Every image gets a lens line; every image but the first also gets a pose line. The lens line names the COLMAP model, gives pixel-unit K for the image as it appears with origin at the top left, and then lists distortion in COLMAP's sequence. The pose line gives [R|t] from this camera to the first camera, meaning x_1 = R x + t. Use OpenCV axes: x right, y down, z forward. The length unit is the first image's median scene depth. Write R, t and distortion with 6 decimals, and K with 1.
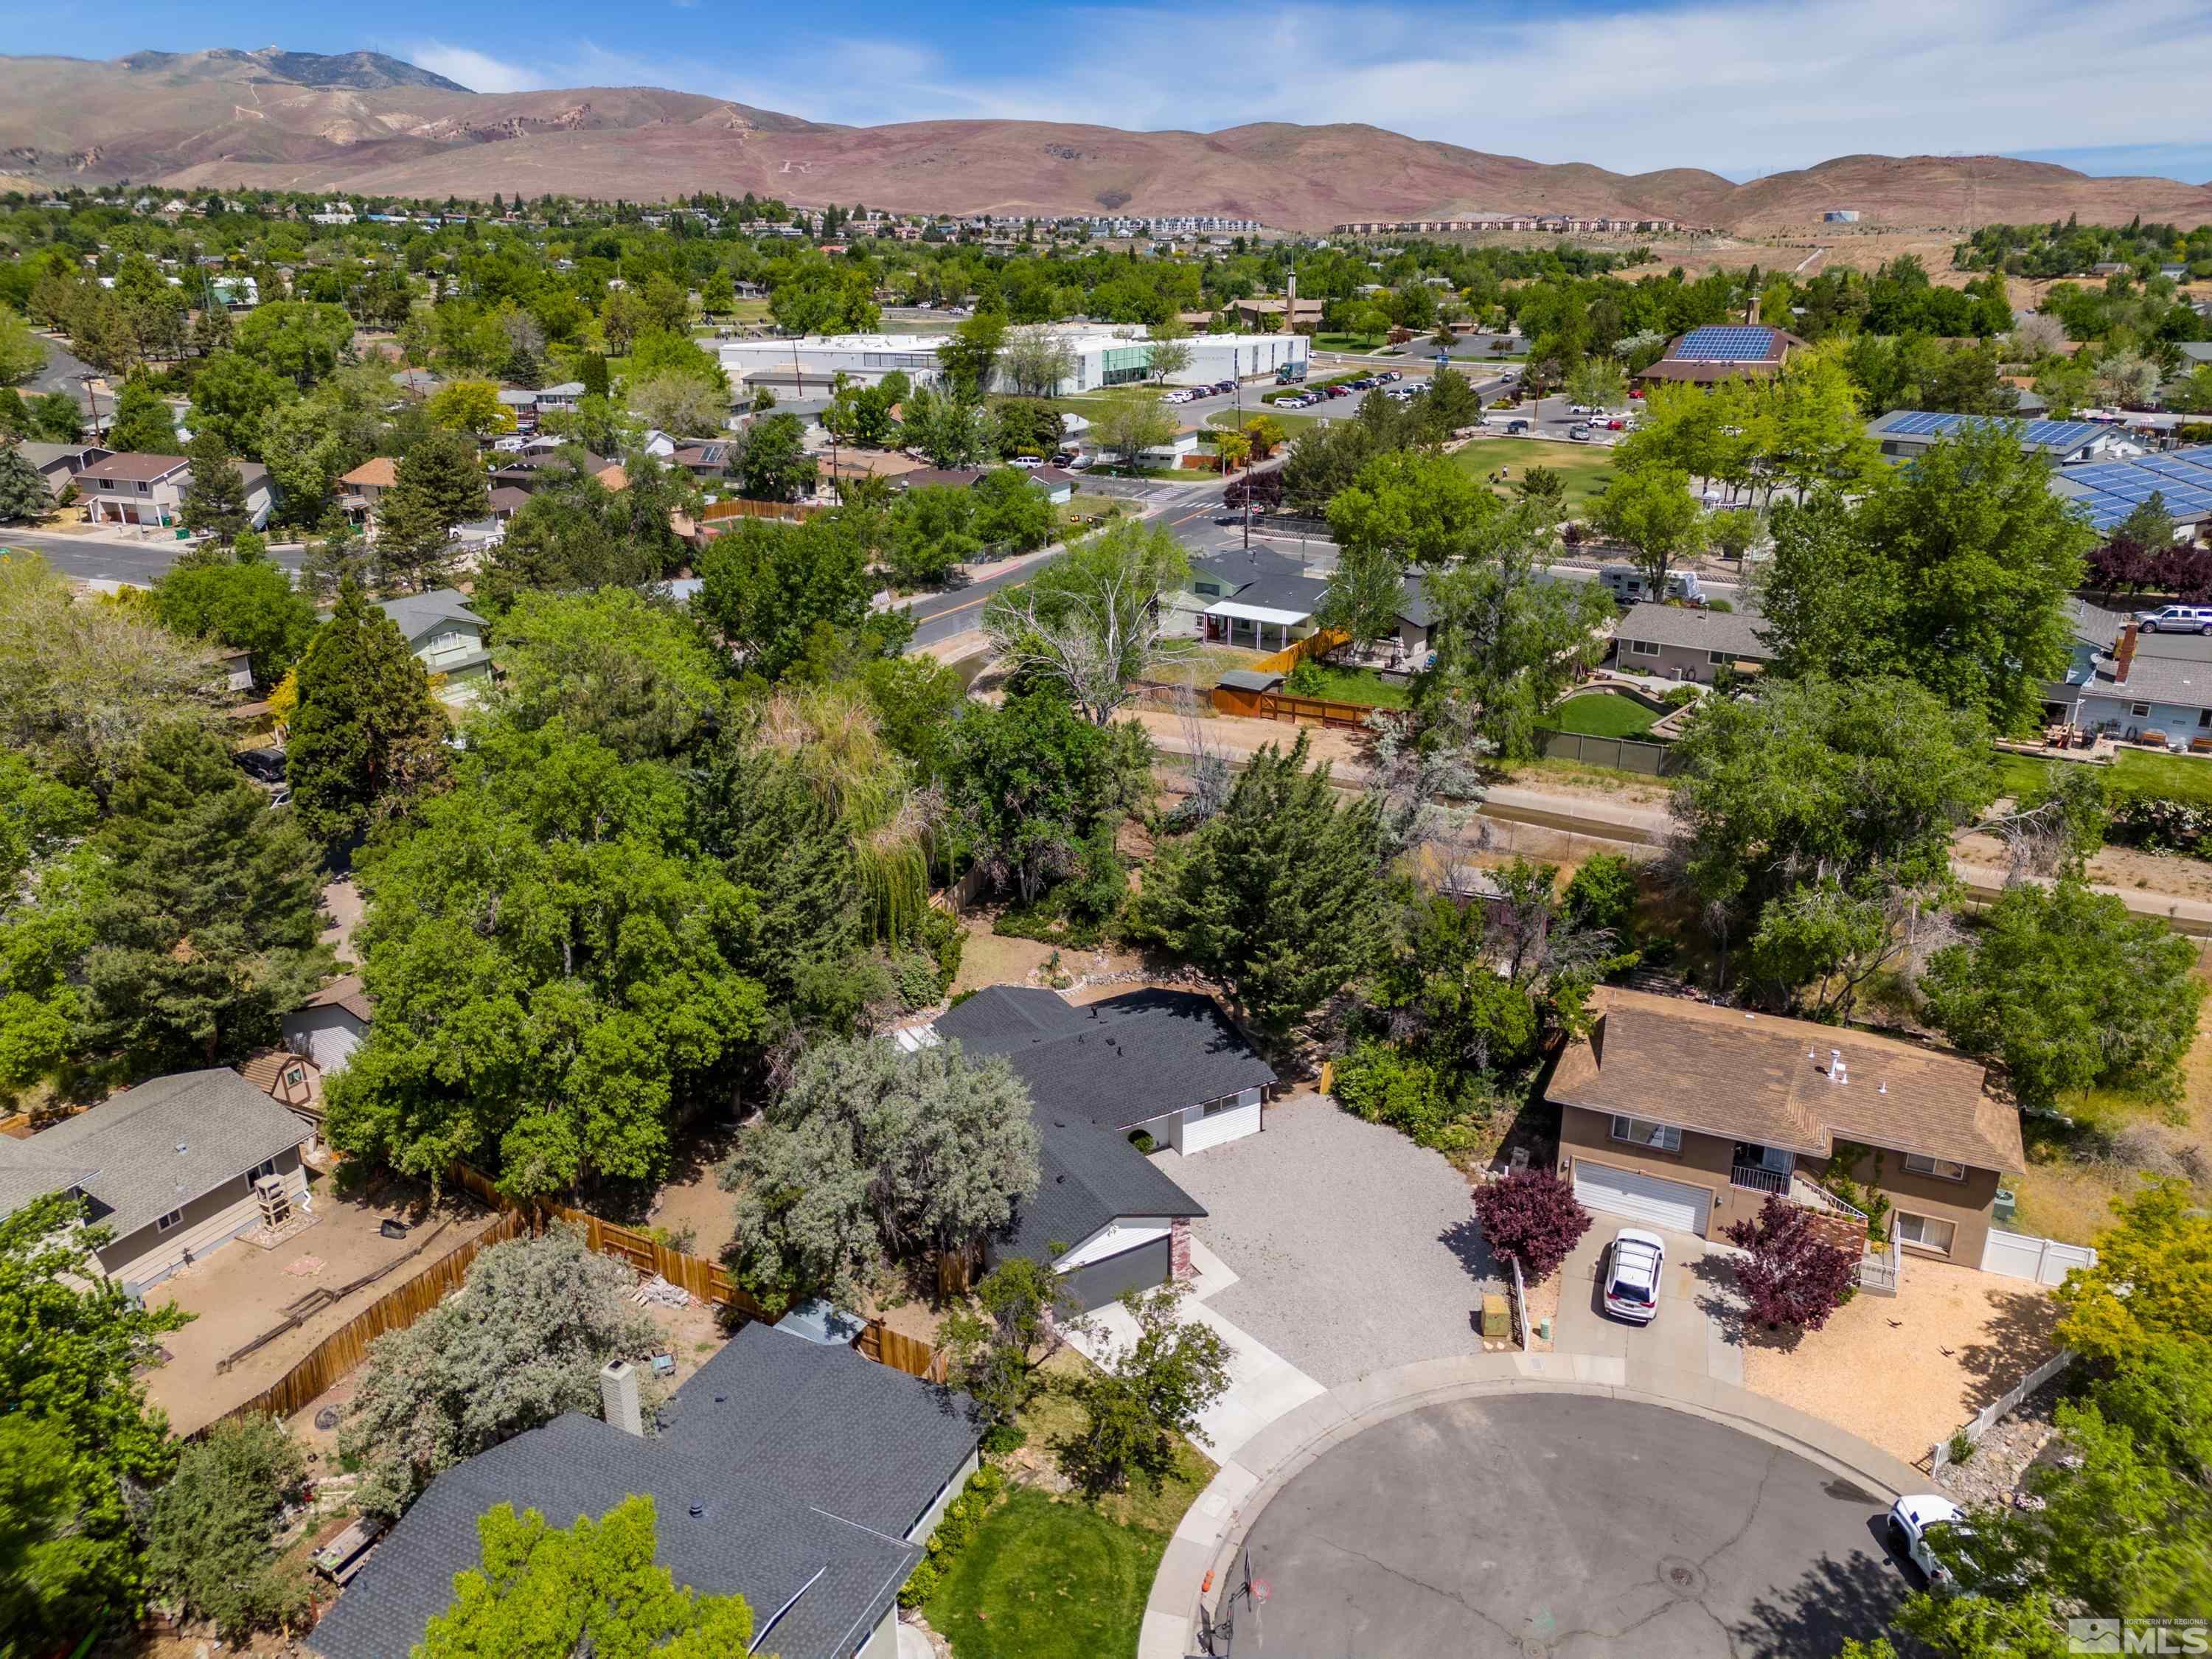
lens RADIAL K [[1540.0, 0, 1101.8], [0, 1540.0, 826.3], [0, 0, 1]] dist [0.062373, -0.059665]
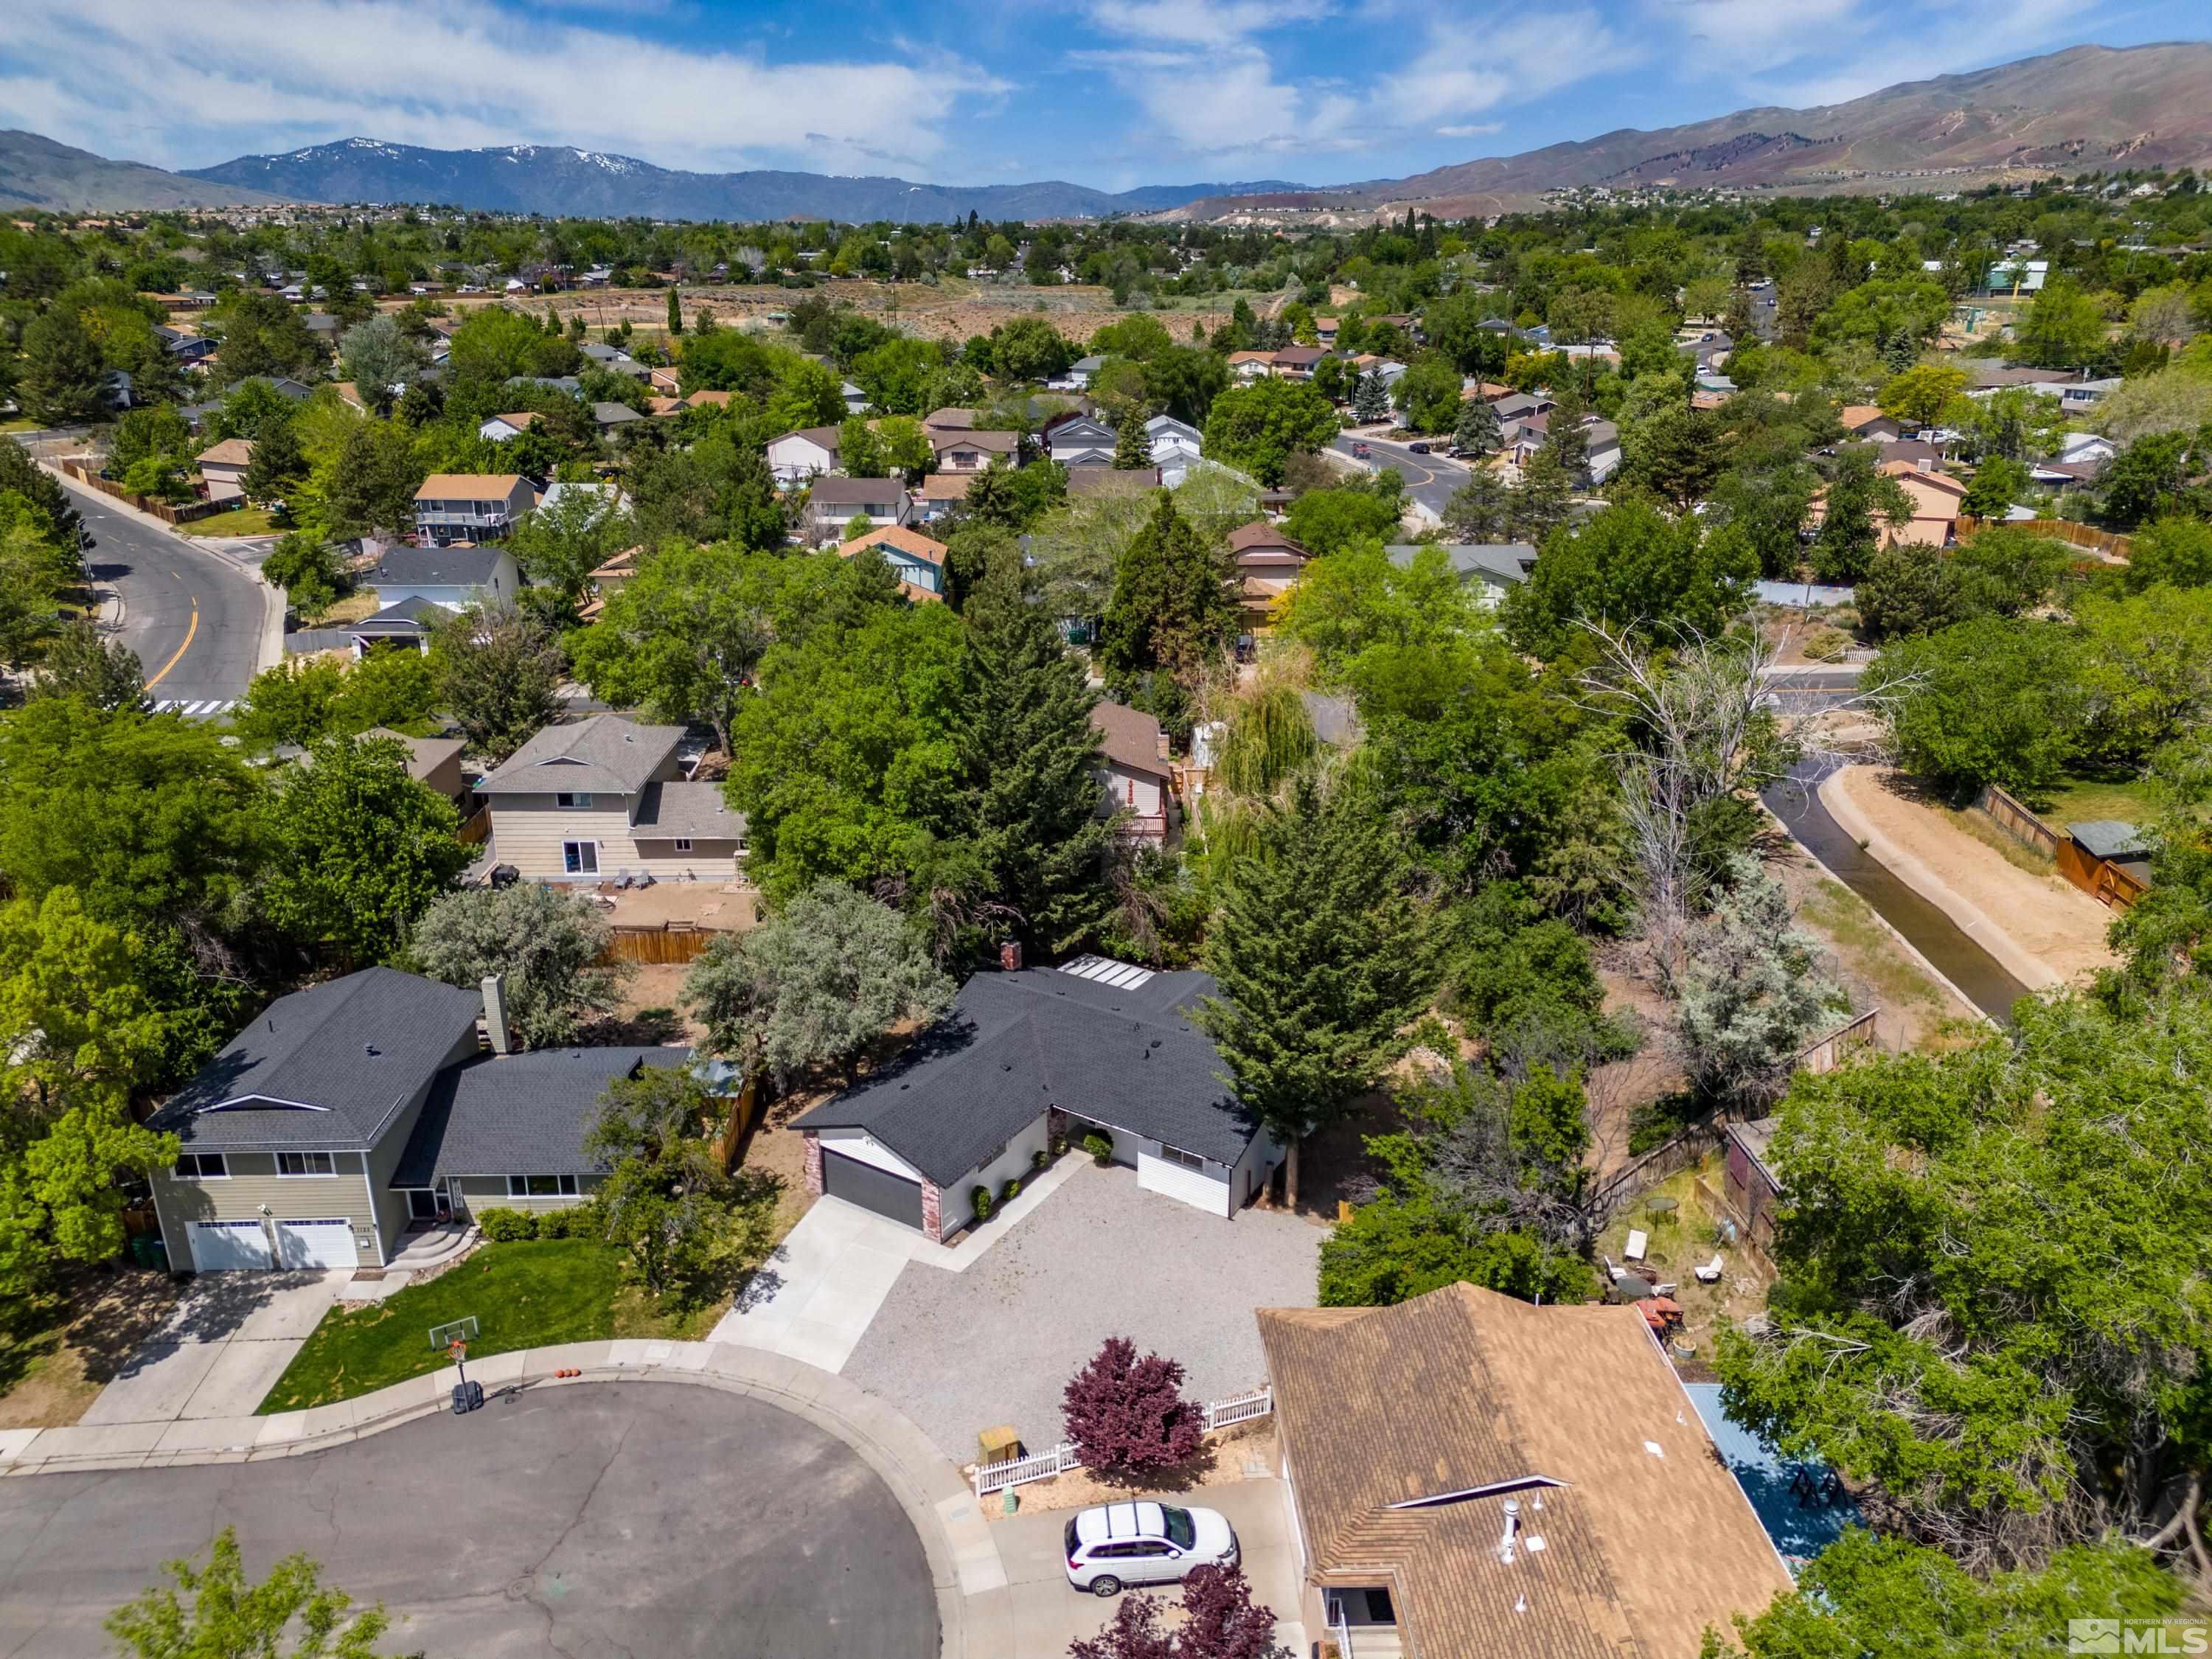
lens RADIAL K [[1548.3, 0, 1100.8], [0, 1548.3, 819.3], [0, 0, 1]] dist [0.067382, -0.063779]
pose [[0.458394, 0.305271, -0.834676, 0.598700], [-0.304981, 0.936161, 0.174895, -0.116175], [0.834782, 0.174390, 0.522233, 0.368668]]
